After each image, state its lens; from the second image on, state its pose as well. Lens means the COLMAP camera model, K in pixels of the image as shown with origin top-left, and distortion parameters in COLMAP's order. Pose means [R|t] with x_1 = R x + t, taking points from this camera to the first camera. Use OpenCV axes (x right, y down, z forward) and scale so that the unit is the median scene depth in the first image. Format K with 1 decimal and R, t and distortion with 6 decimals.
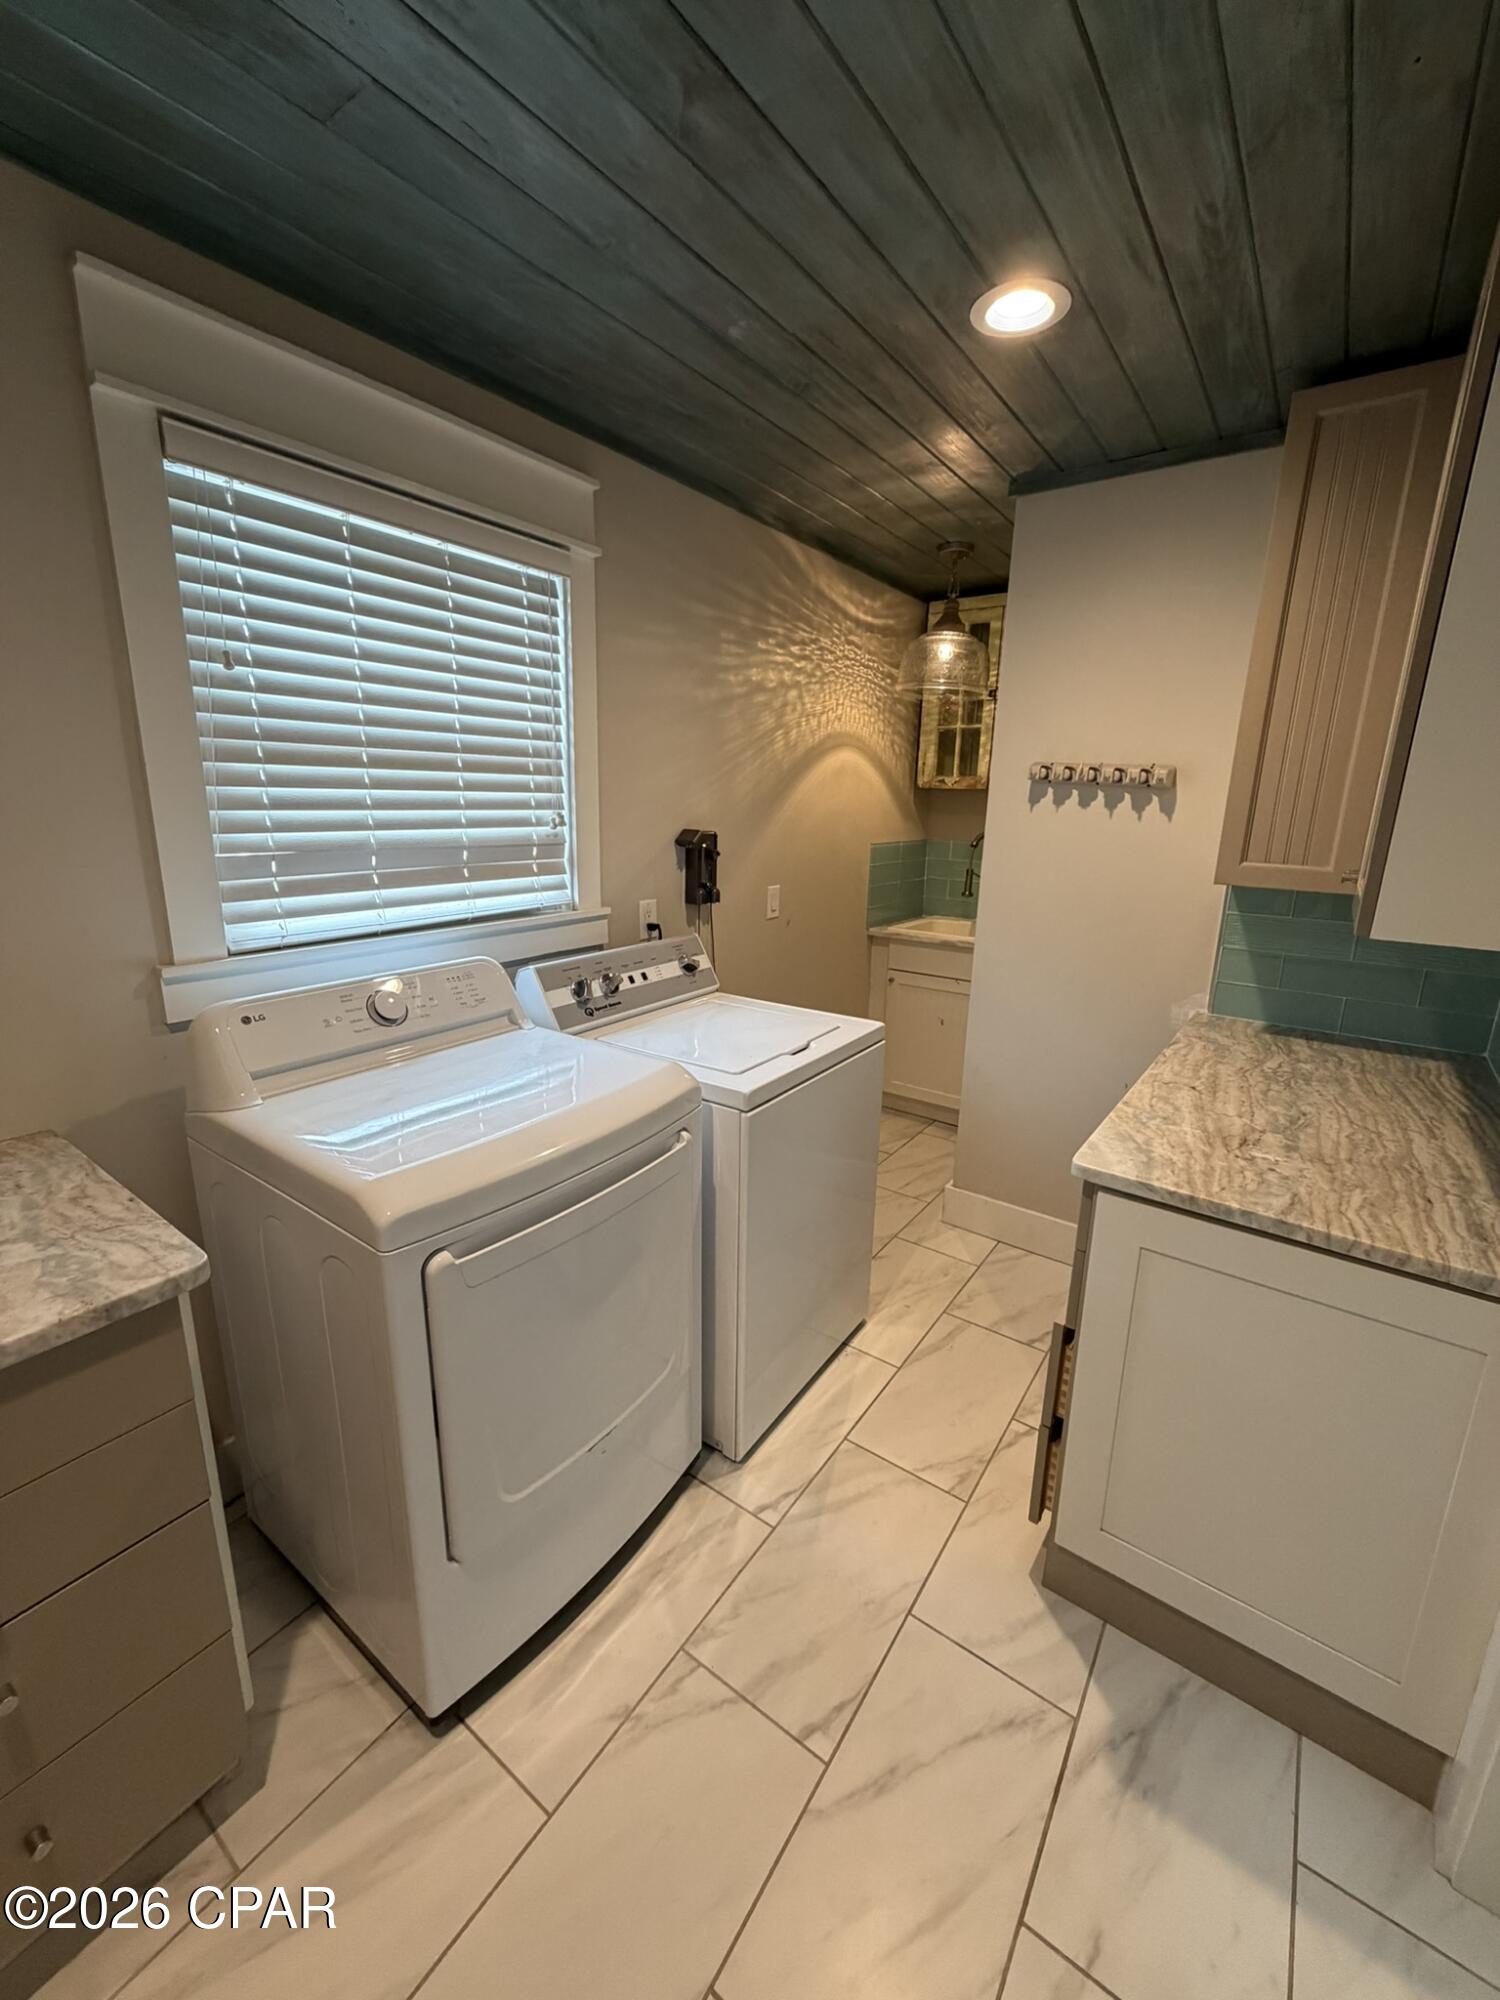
lens RADIAL K [[797.7, 0, 764.7], [0, 797.7, 1000.5], [0, 0, 1]] dist [-0.000491, 0.000347]
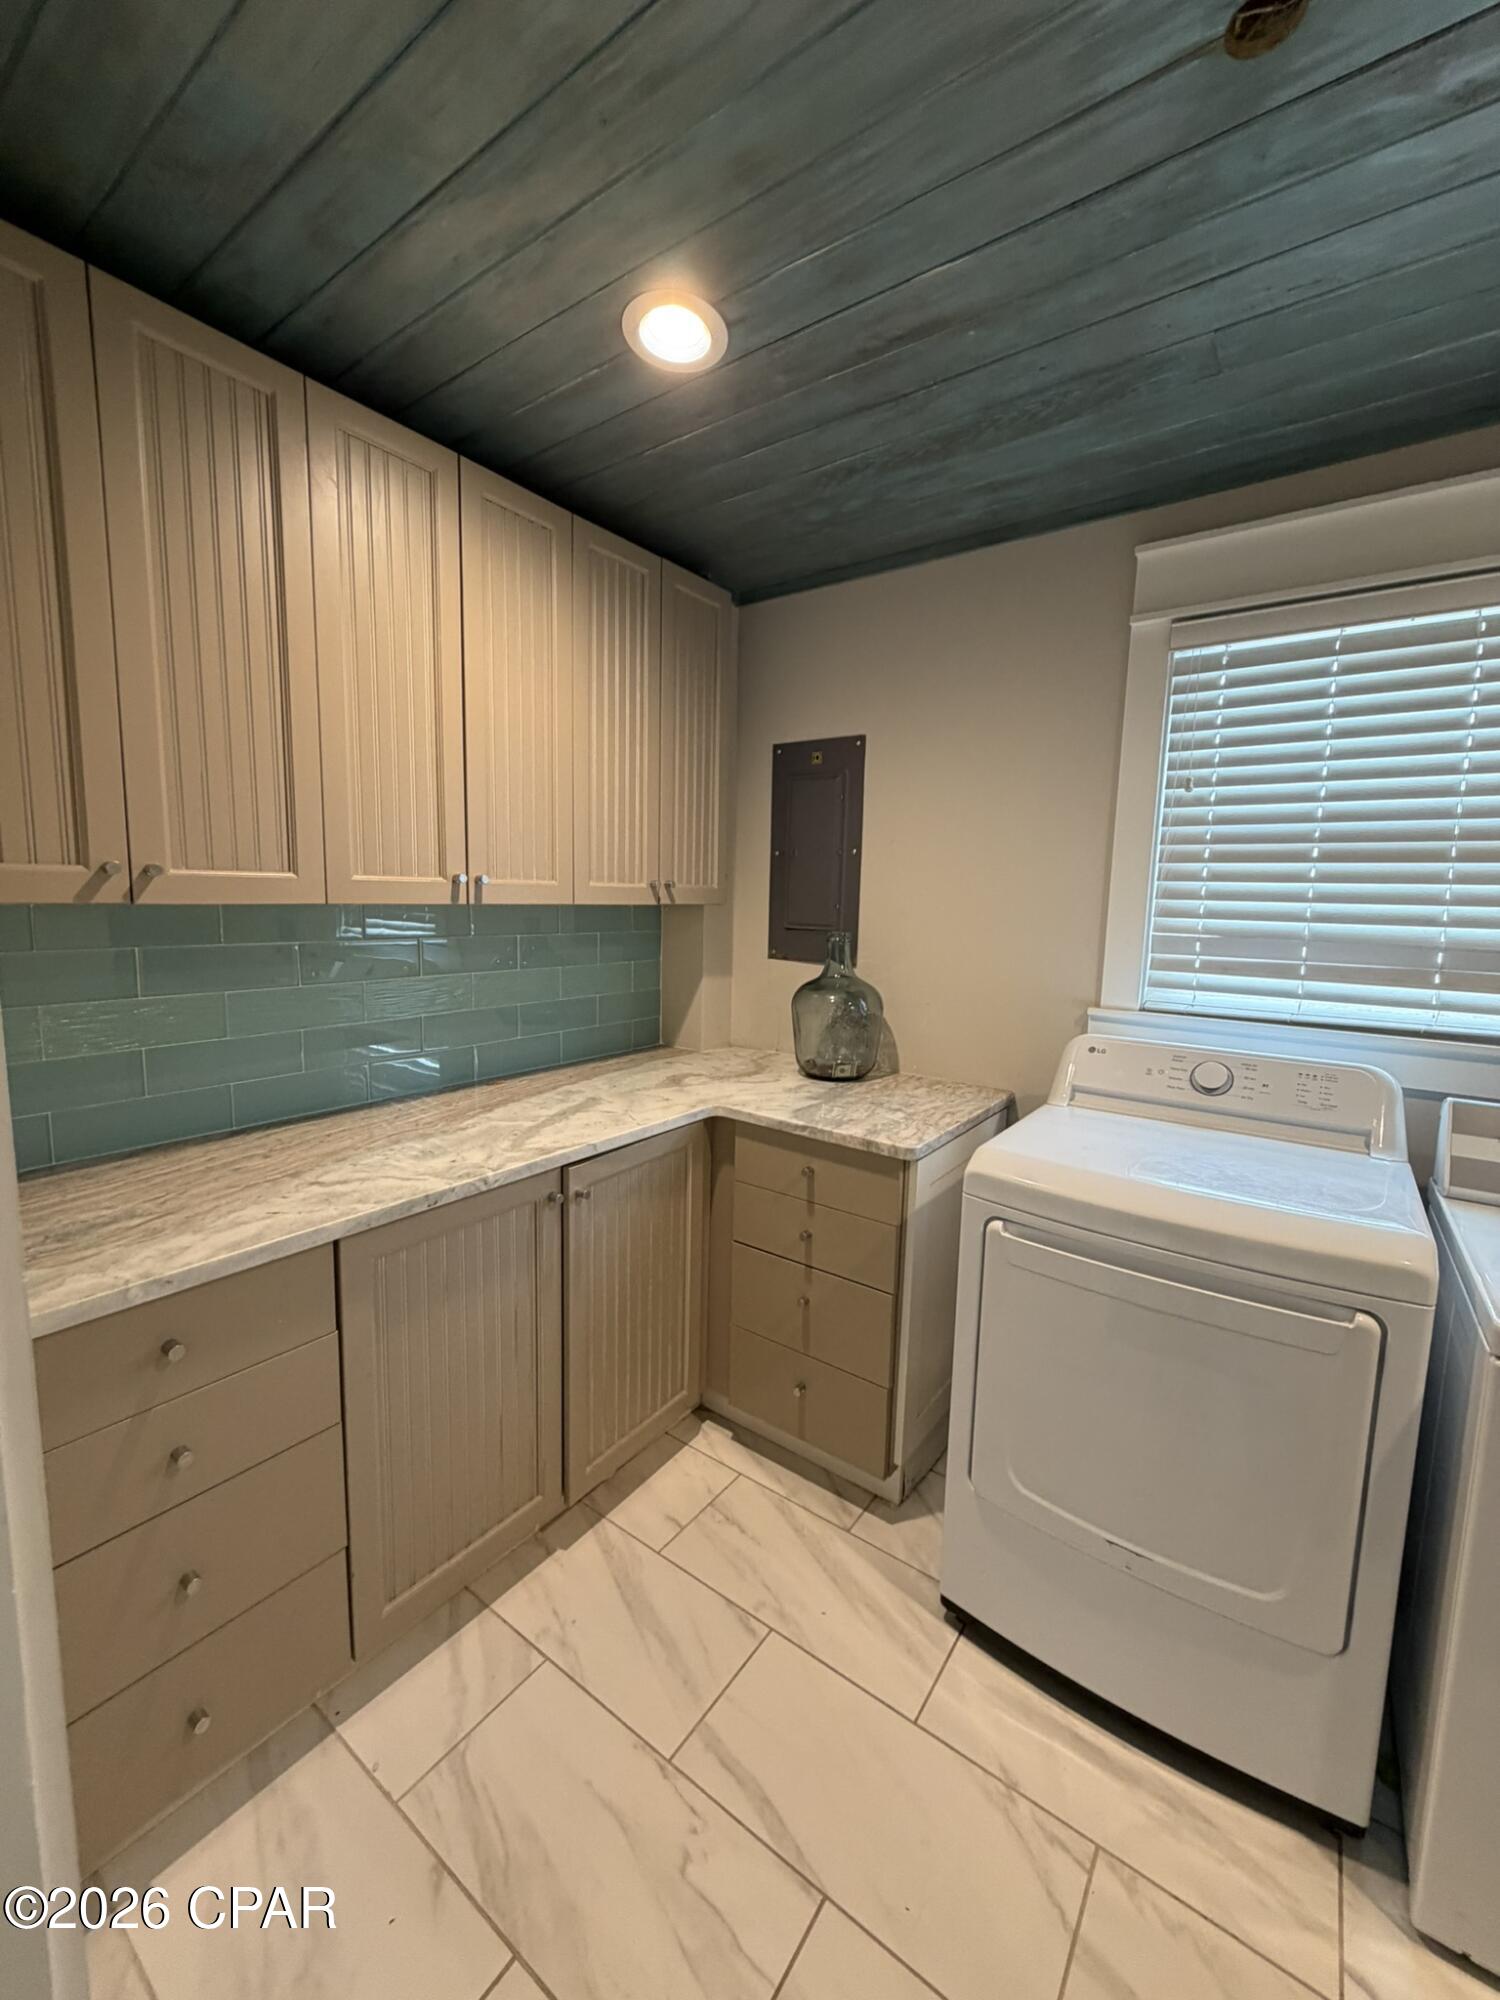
lens RADIAL K [[797.7, 0, 744.8], [0, 797.7, 1007.9], [0, 0, 1]] dist [-0.000491, 0.000347]
pose [[-0.017431, 0.117551, -0.992914, 0.629912], [-0.273702, 0.954571, 0.117816, -0.037280], [0.961657, 0.273816, 0.015534, 0.373286]]
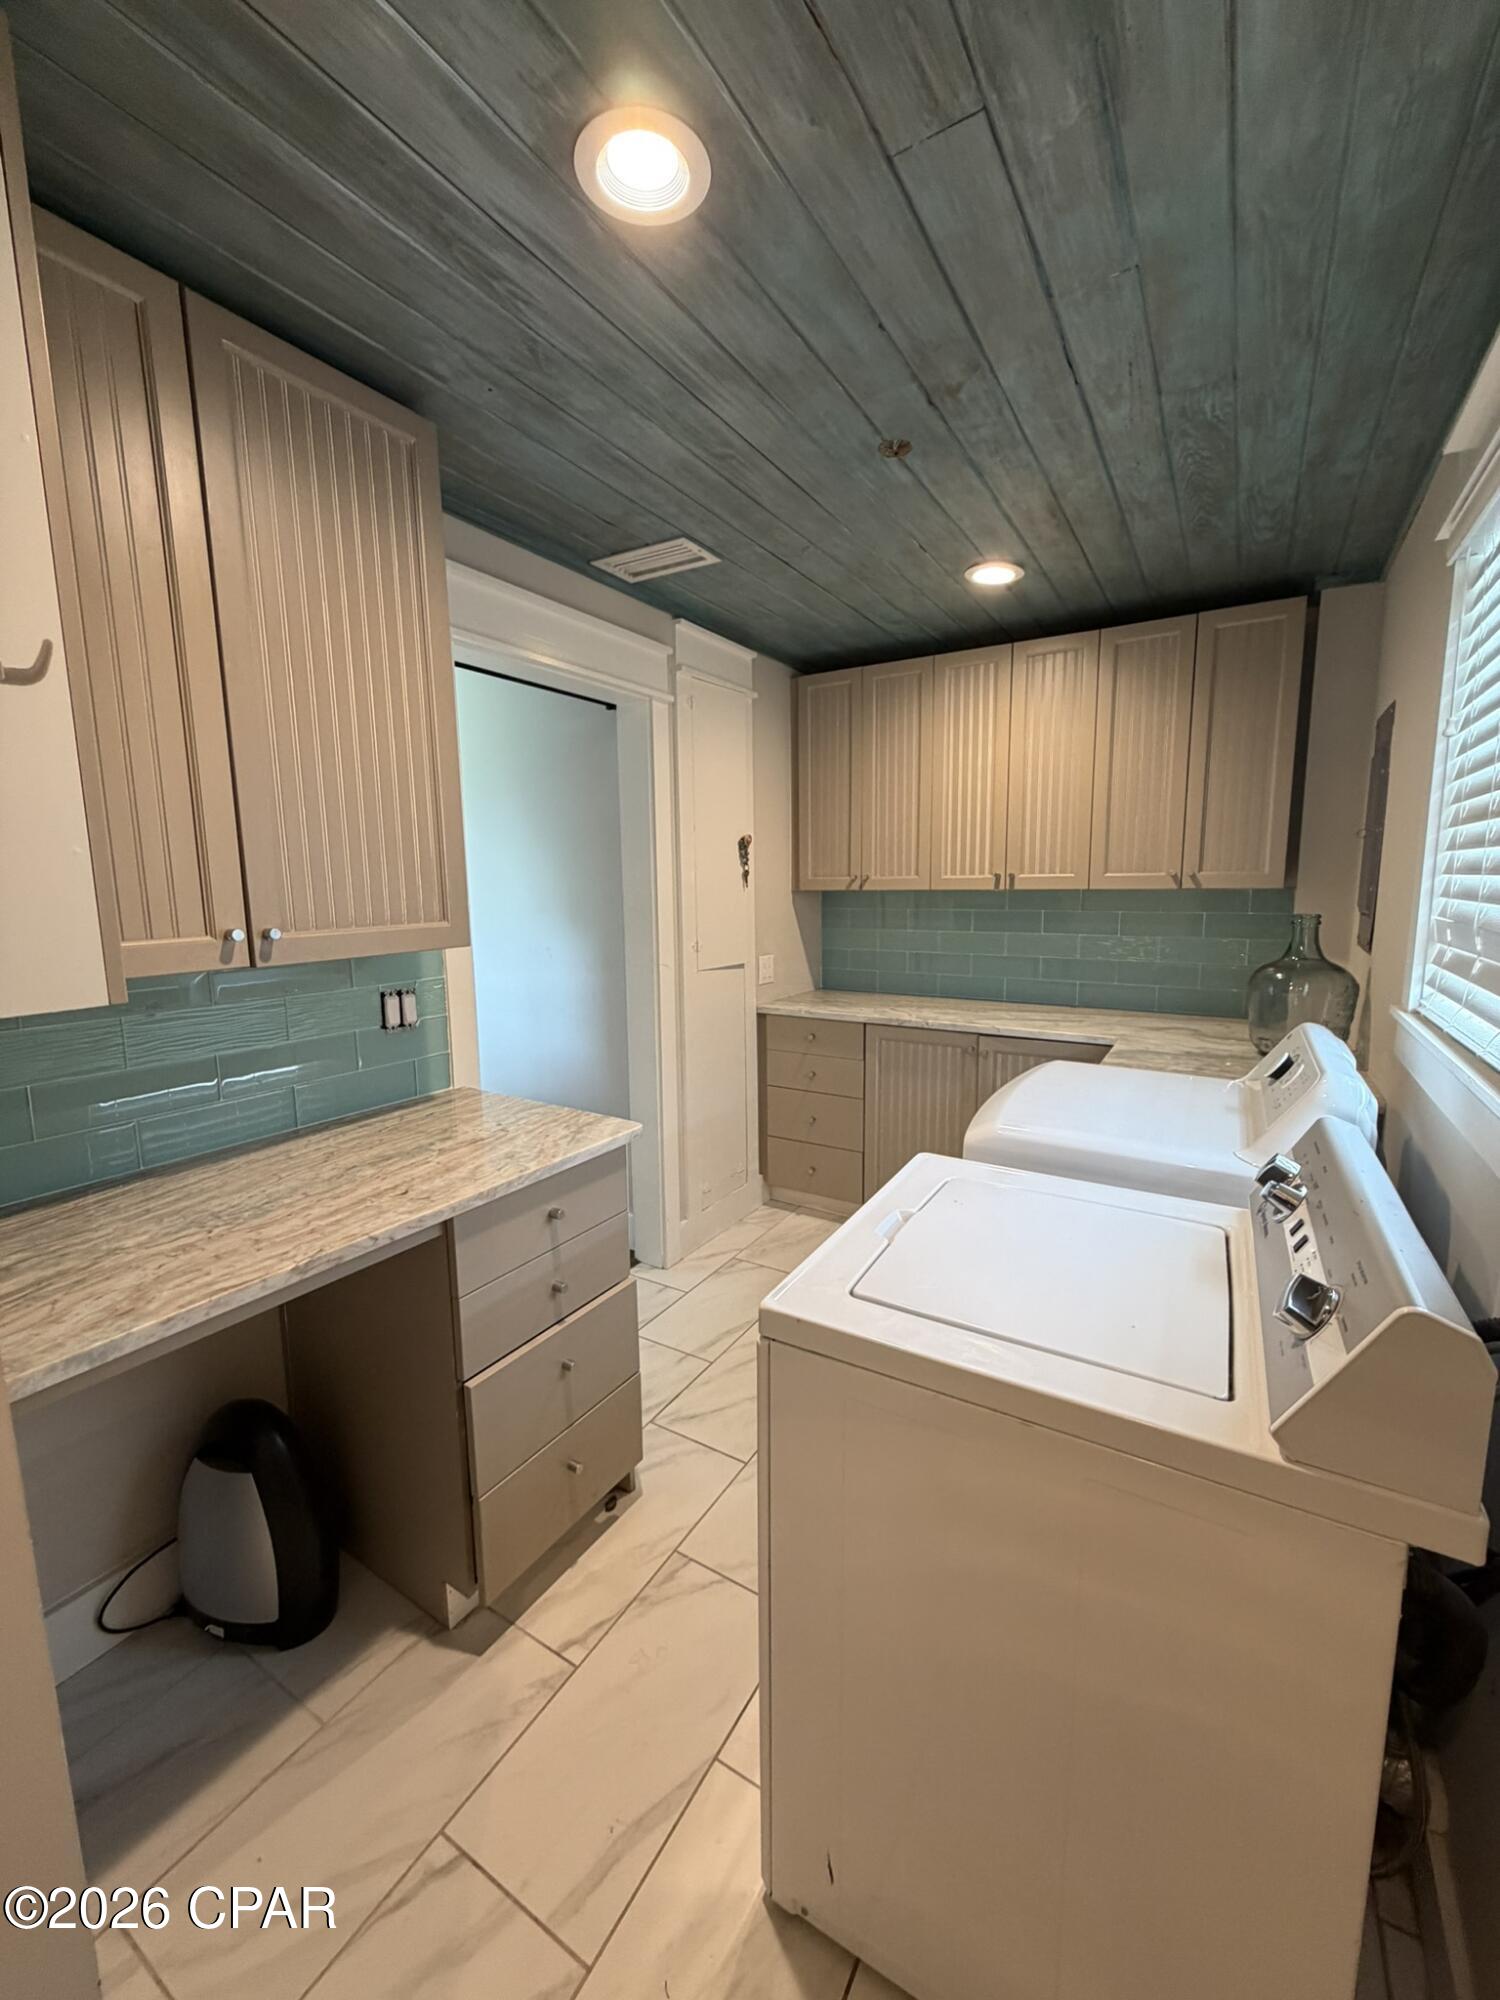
lens RADIAL K [[797.7, 0, 752.2], [0, 797.7, 990.5], [0, 0, 1]] dist [-0.000491, 0.000347]
pose [[-0.998115, -0.005615, -0.061110, 0.248856], [-0.028866, 0.921721, 0.386779, -0.454079], [0.054155, 0.387814, -0.920146, 1.857407]]
